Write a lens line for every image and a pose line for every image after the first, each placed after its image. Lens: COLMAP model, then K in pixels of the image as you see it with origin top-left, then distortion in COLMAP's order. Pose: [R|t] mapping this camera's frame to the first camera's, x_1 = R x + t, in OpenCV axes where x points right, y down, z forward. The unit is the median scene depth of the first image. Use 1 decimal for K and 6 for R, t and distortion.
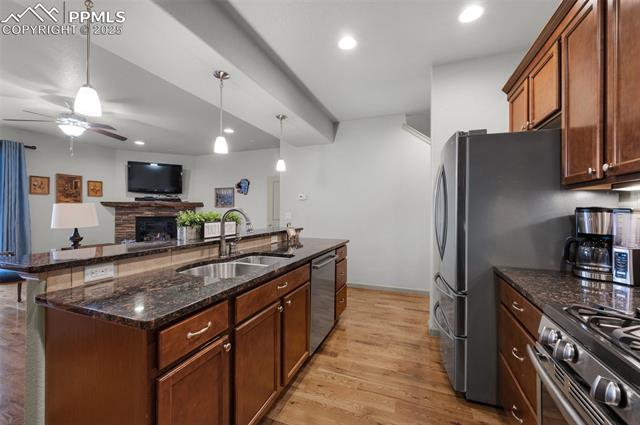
lens RADIAL K [[258.5, 0, 319.5], [0, 258.5, 210.8], [0, 0, 1]] dist [-0.000525, -0.000250]
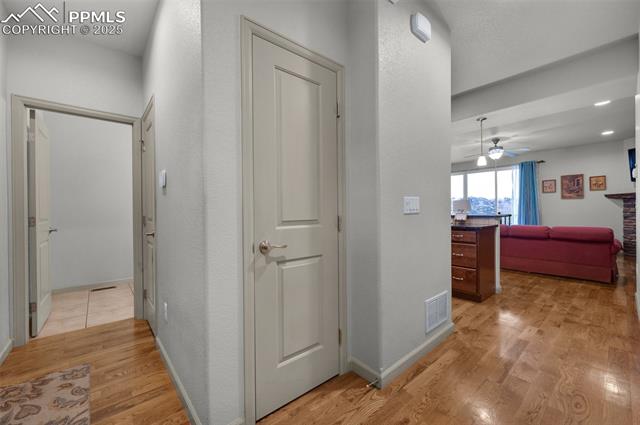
lens RADIAL K [[258.5, 0, 322.4], [0, 258.5, 209.9], [0, 0, 1]] dist [-0.000525, -0.000250]
pose [[-0.459386, -0.001594, -0.888235, 0.591074], [0.007879, 0.999952, -0.005870, 0.022790], [0.888202, -0.009695, -0.459351, 0.434116]]
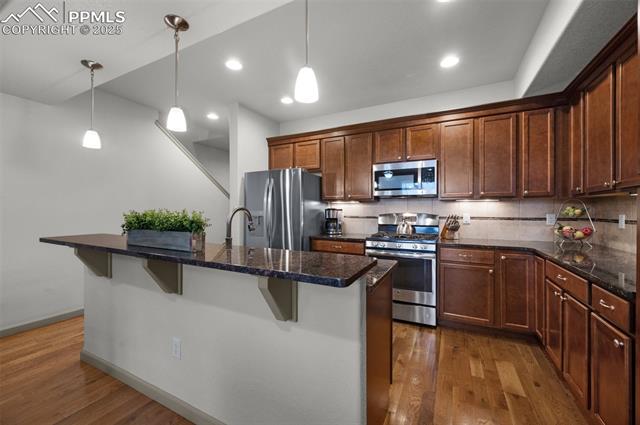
lens RADIAL K [[258.5, 0, 315.7], [0, 258.5, 210.3], [0, 0, 1]] dist [-0.000525, -0.000250]
pose [[0.098311, -0.005910, 0.995138, -0.362648], [-0.002256, 0.999978, 0.006162, -0.002293], [-0.995153, -0.002851, 0.098295, 0.185787]]
